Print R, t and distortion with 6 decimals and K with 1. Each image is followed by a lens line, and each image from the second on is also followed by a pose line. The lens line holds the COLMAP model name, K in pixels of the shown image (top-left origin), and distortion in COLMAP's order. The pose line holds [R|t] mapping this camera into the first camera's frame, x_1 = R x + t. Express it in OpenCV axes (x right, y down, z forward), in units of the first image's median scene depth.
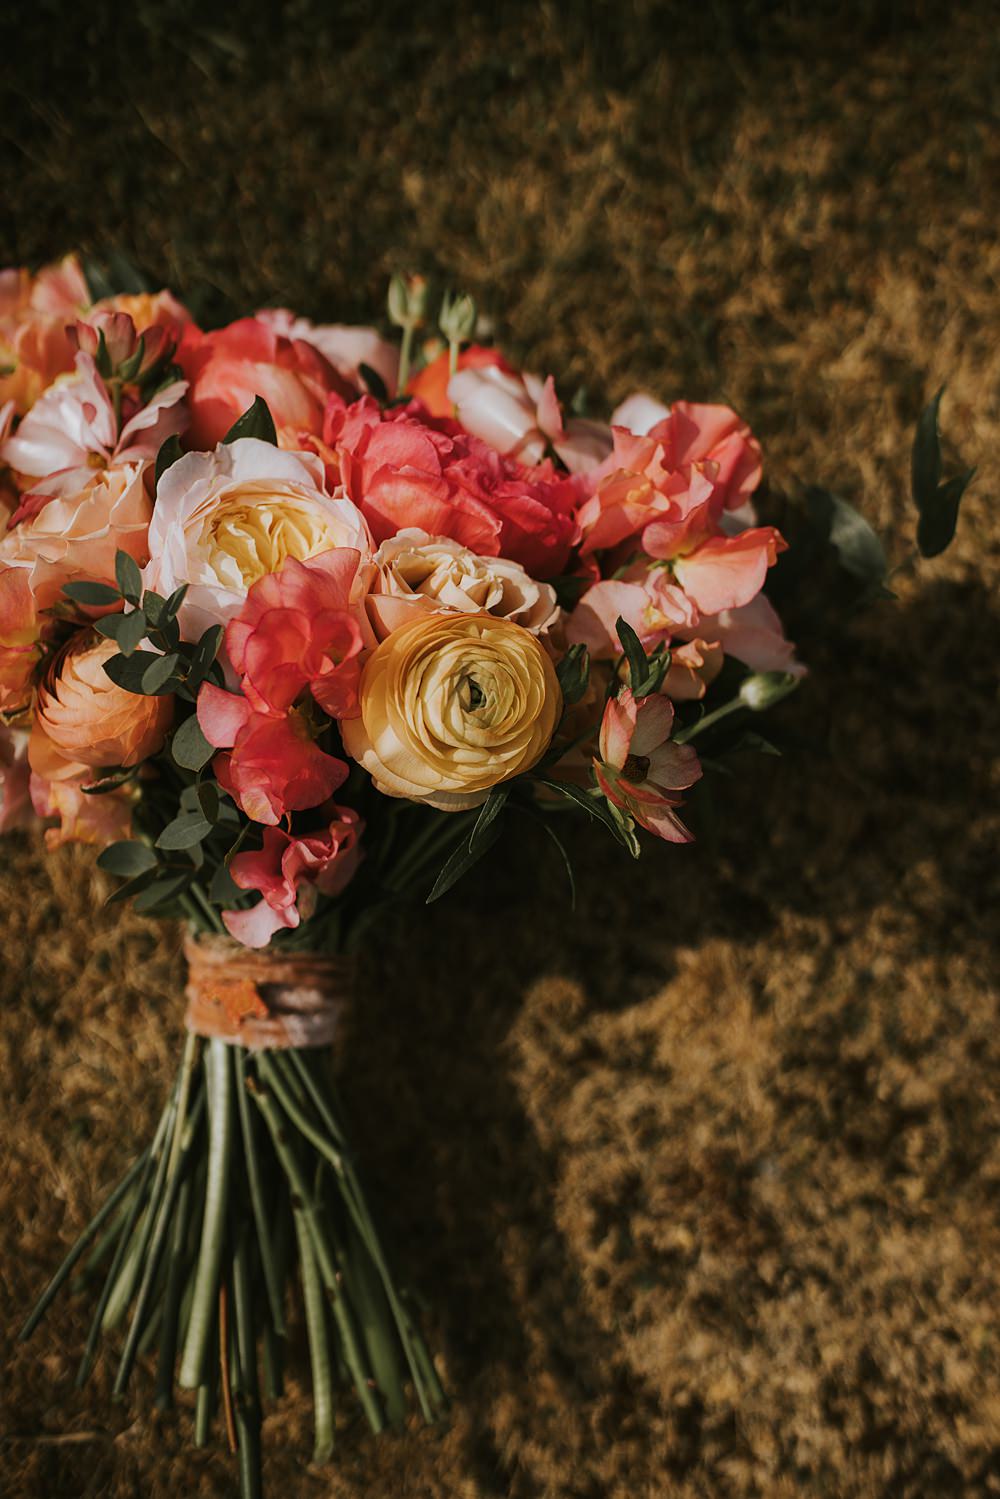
lens RADIAL K [[1487.0, 0, 500.0], [0, 1487.0, 749.5], [0, 0, 1]] dist [-0.012814, -0.015195]
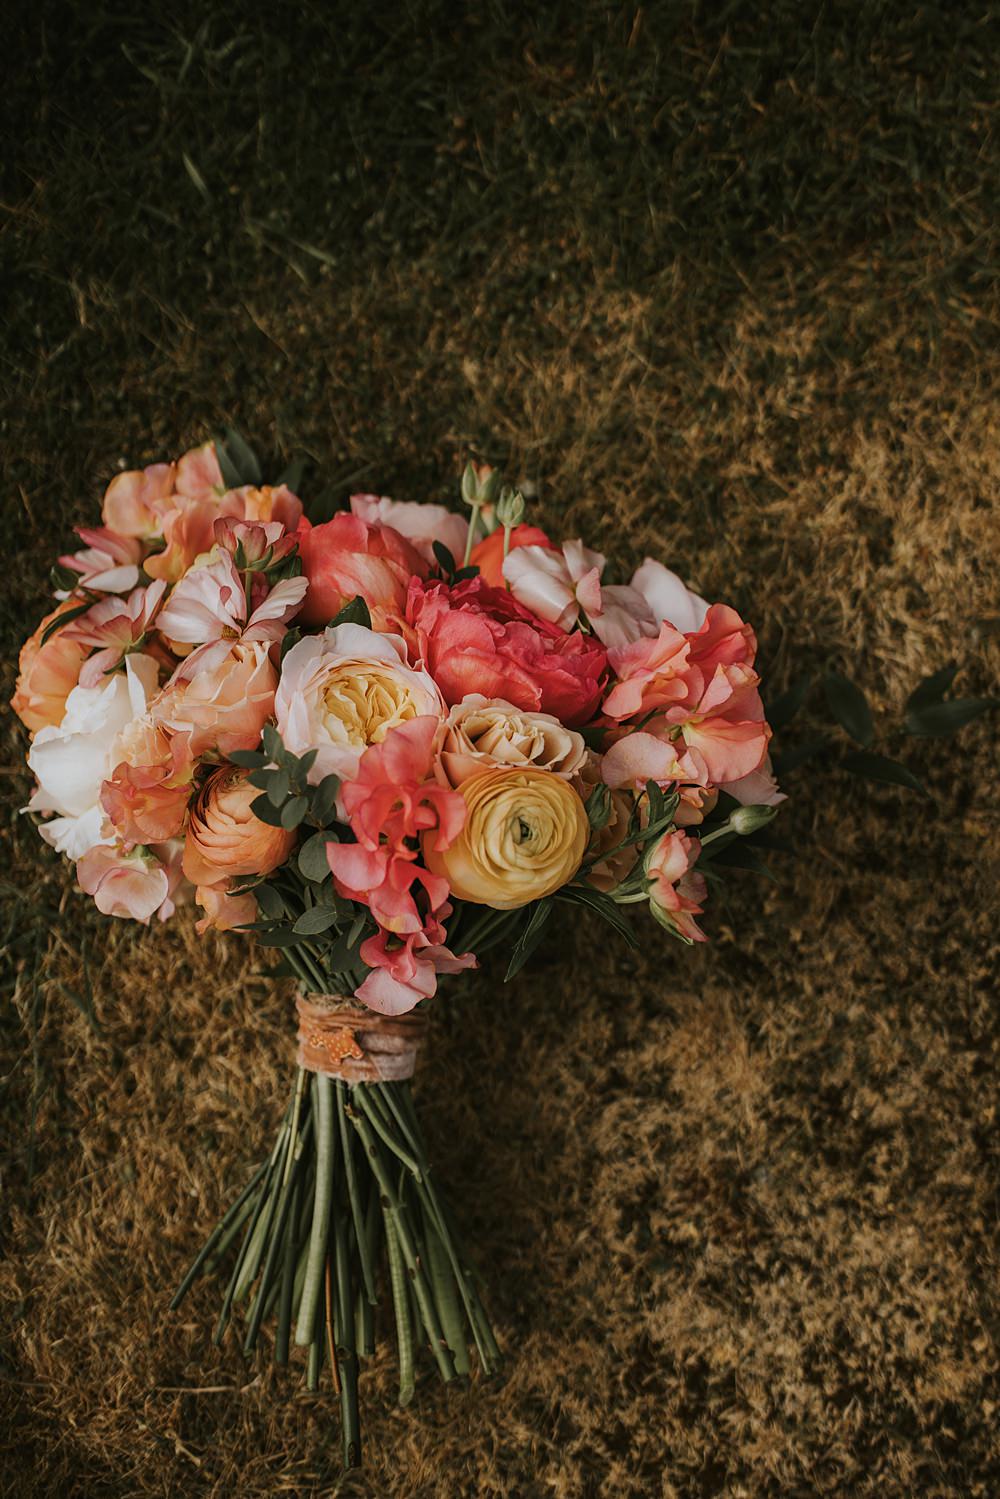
lens RADIAL K [[1469.8, 0, 500.0], [0, 1469.8, 749.5], [0, 0, 1]] dist [-0.007209, 0.000278]
pose [[0.999489, -0.003158, -0.031812, 0.003034], [0.003447, 0.999953, 0.009025, -0.085654], [0.031782, -0.009130, 0.999453, -0.228921]]
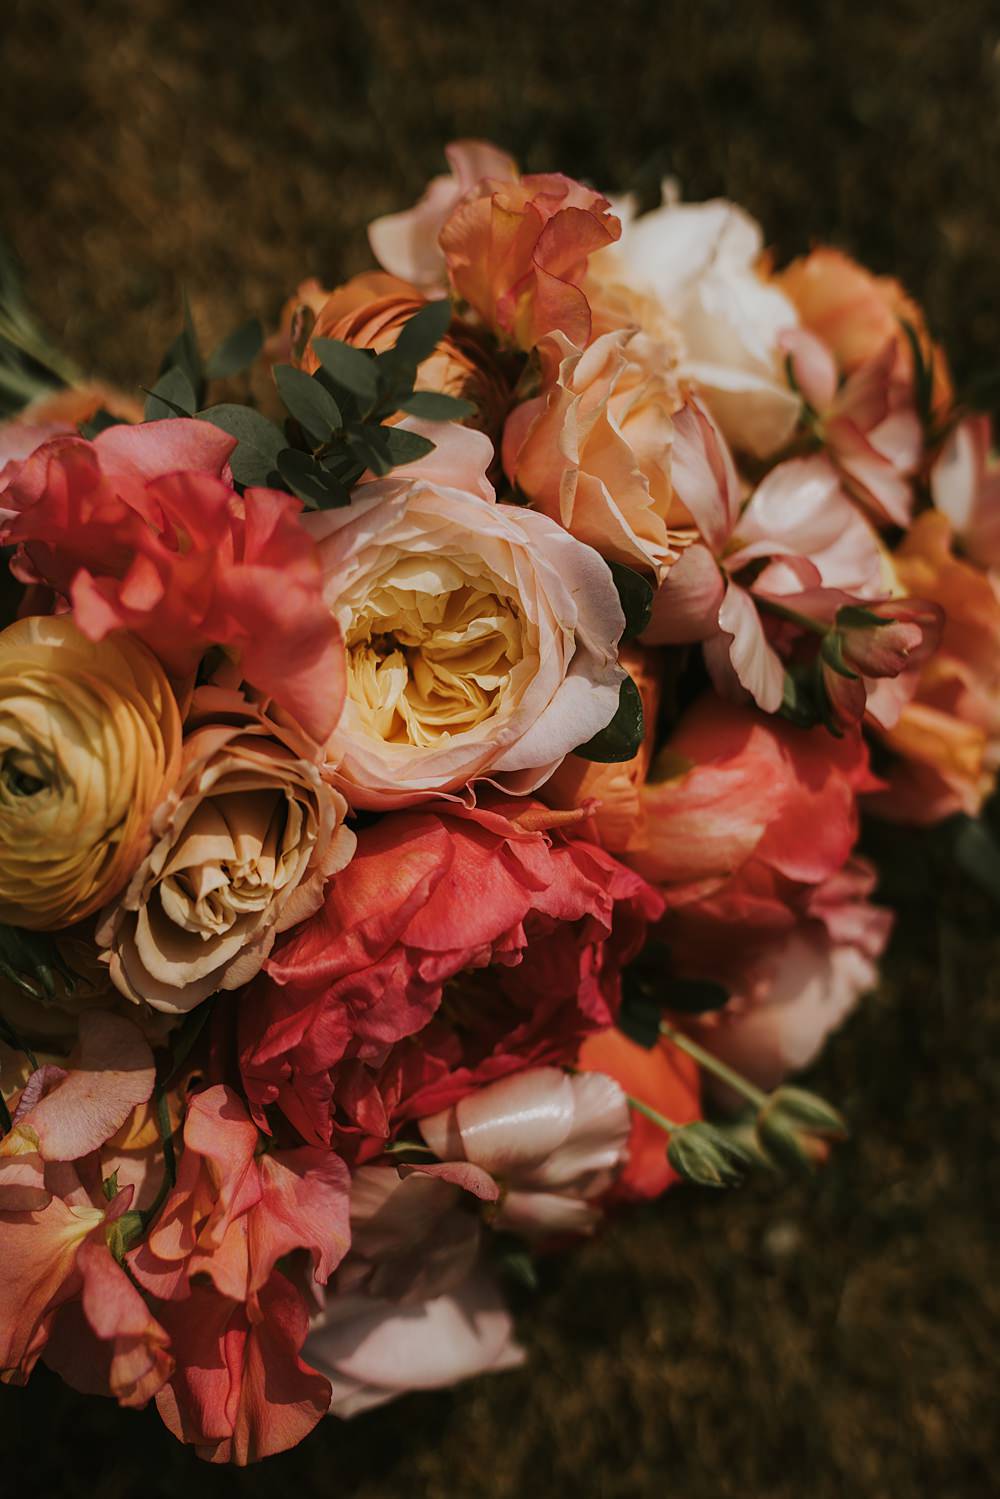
lens RADIAL K [[1487.0, 0, 500.0], [0, 1487.0, 749.5], [0, 0, 1]] dist [-0.012814, -0.015195]
pose [[-0.510038, 0.840356, -0.183474, -0.010995], [-0.849330, -0.458303, 0.261910, -0.268708], [0.136011, 0.289414, 0.947492, 0.299566]]
